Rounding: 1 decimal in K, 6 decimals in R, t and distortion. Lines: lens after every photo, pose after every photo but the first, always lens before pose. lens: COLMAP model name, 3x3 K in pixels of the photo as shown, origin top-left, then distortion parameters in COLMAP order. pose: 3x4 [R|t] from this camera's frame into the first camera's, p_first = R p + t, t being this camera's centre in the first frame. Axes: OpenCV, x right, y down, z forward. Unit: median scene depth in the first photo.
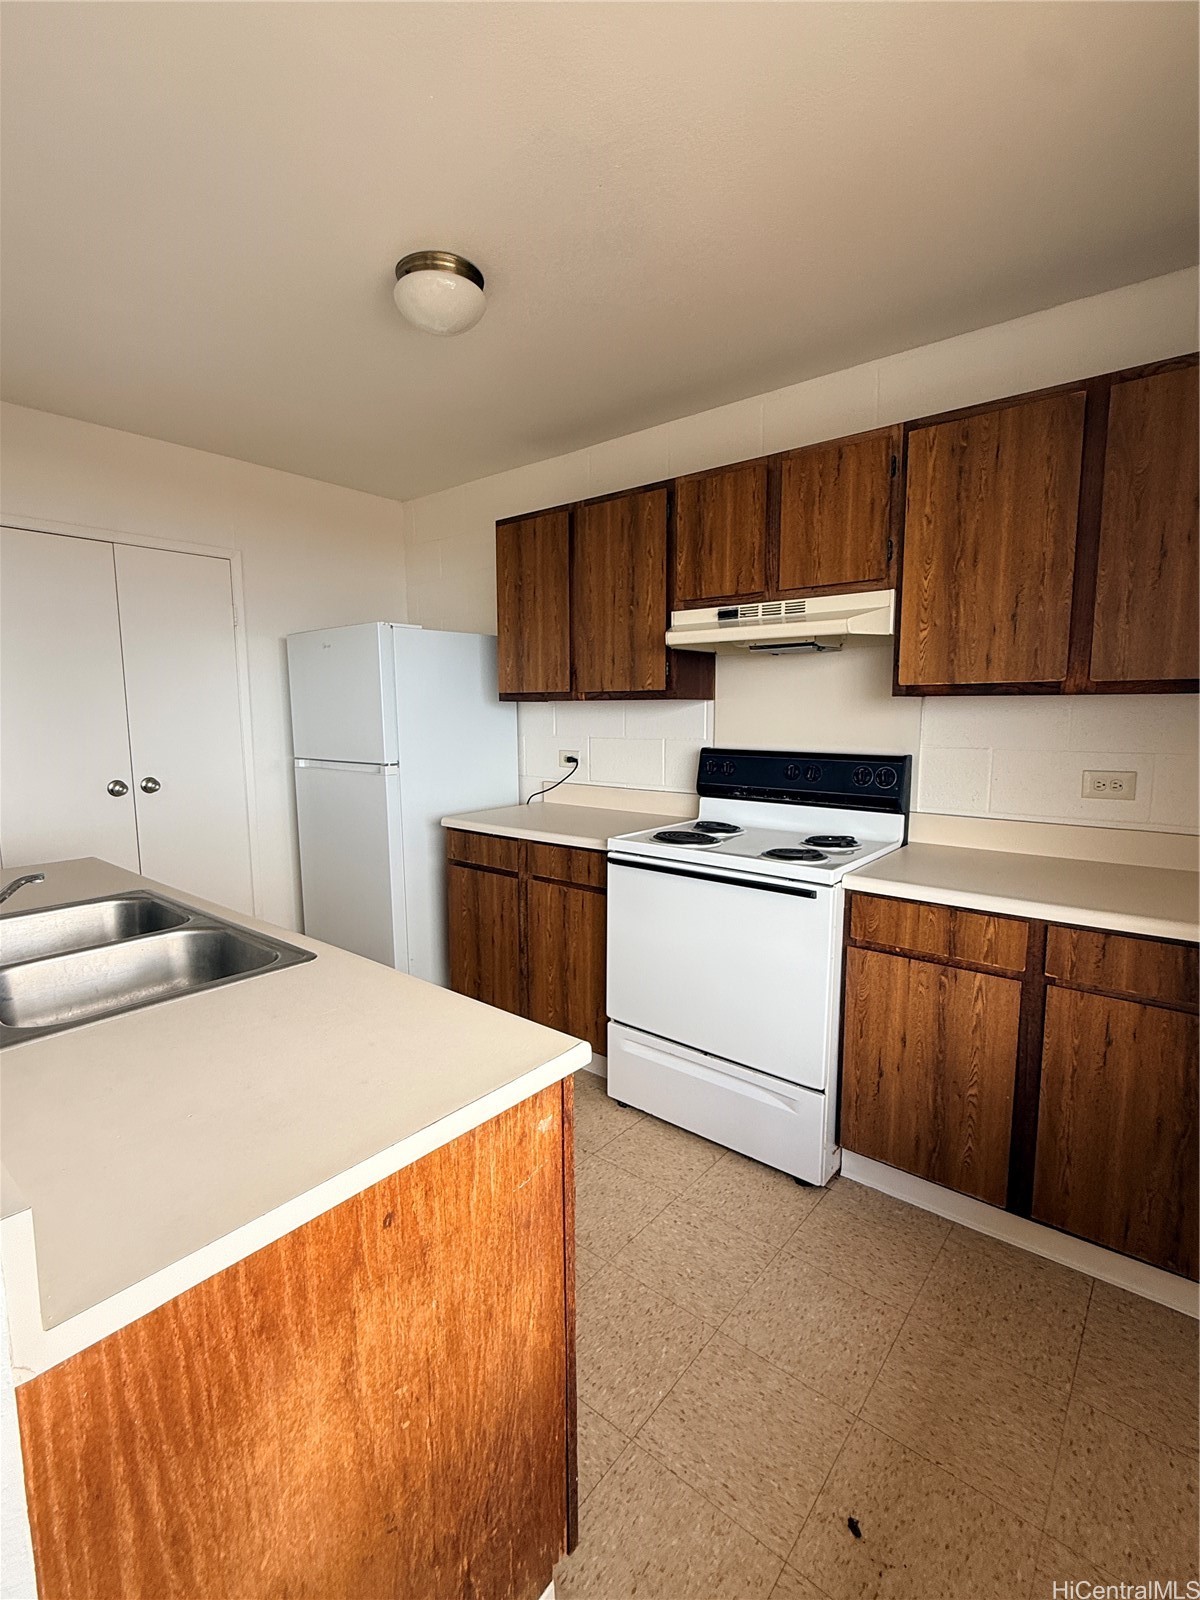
lens RADIAL K [[725.2, 0, 609.3], [0, 725.2, 798.5], [0, 0, 1]] dist [-0.001070, 0.000148]
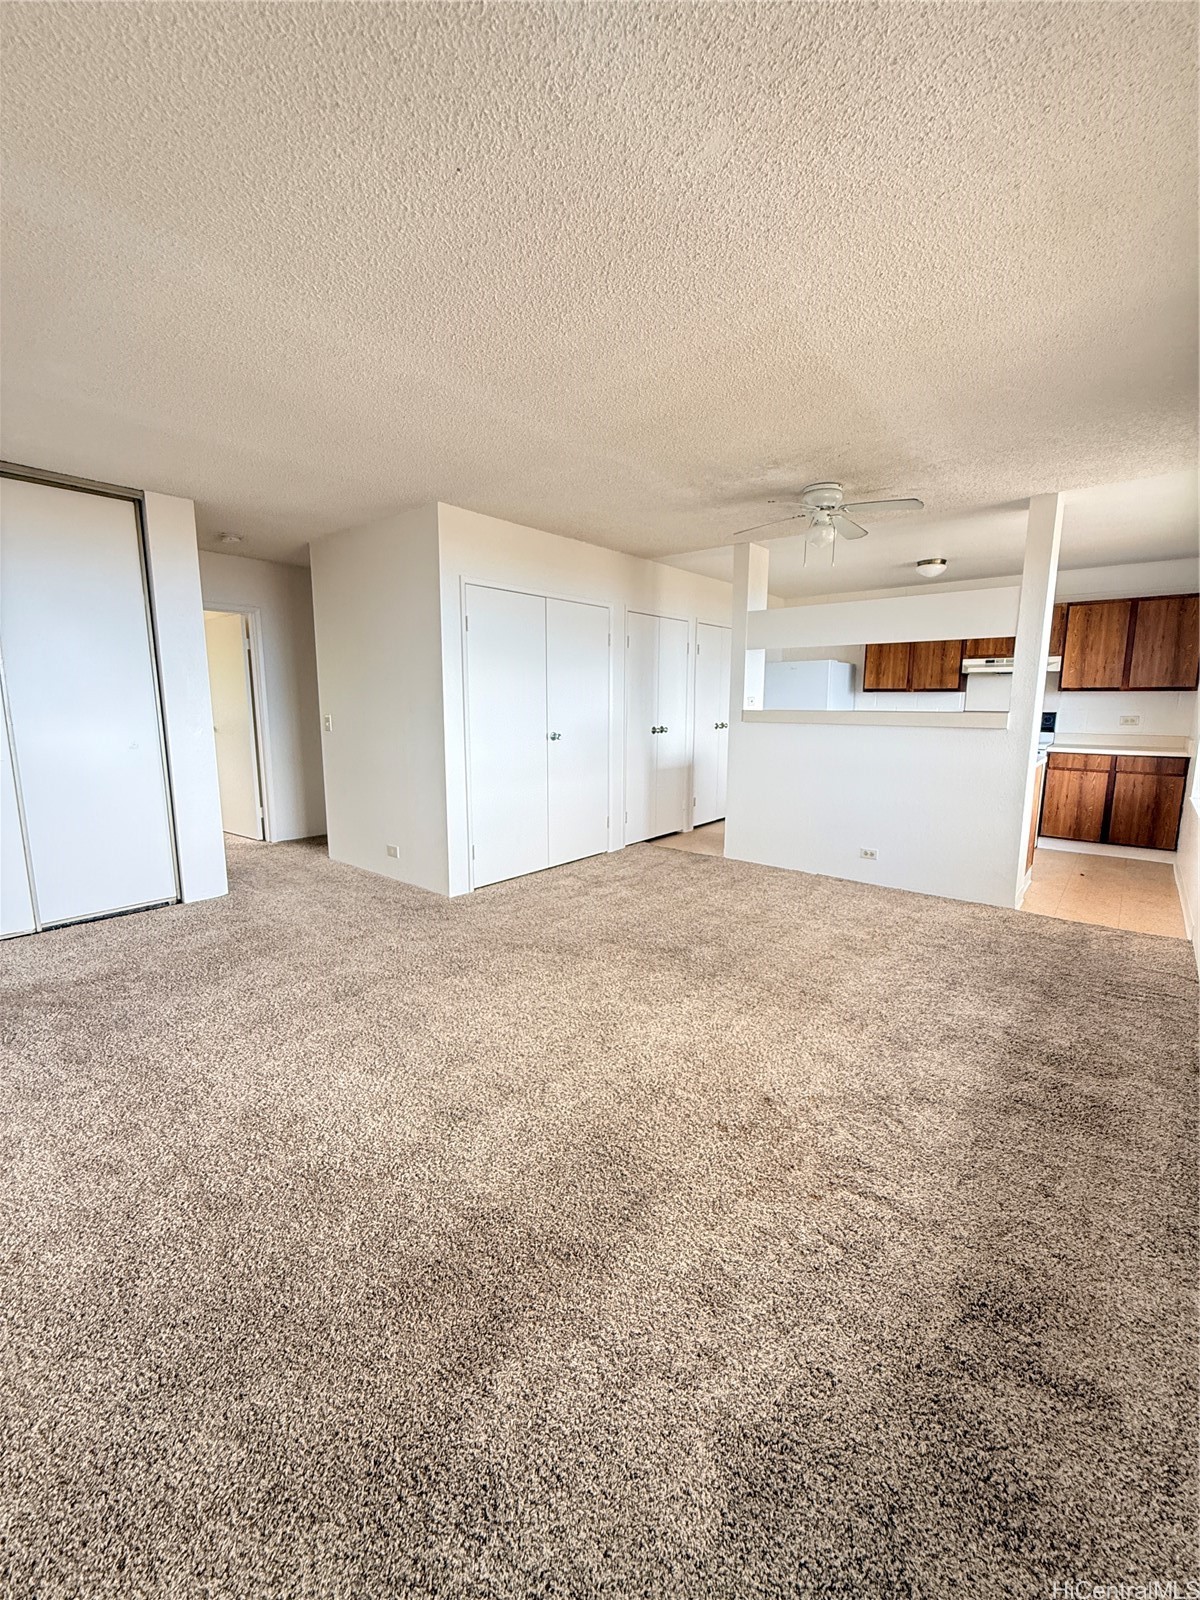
lens RADIAL K [[644.4, 0, 598.1], [0, 644.4, 793.6], [0, 0, 1]] dist [0.000757, -0.000202]
pose [[0.999701, 0.009344, -0.022602, -1.405620], [-0.008802, 0.999674, 0.023962, 0.228879], [0.022818, -0.023756, 0.999457, -1.674257]]
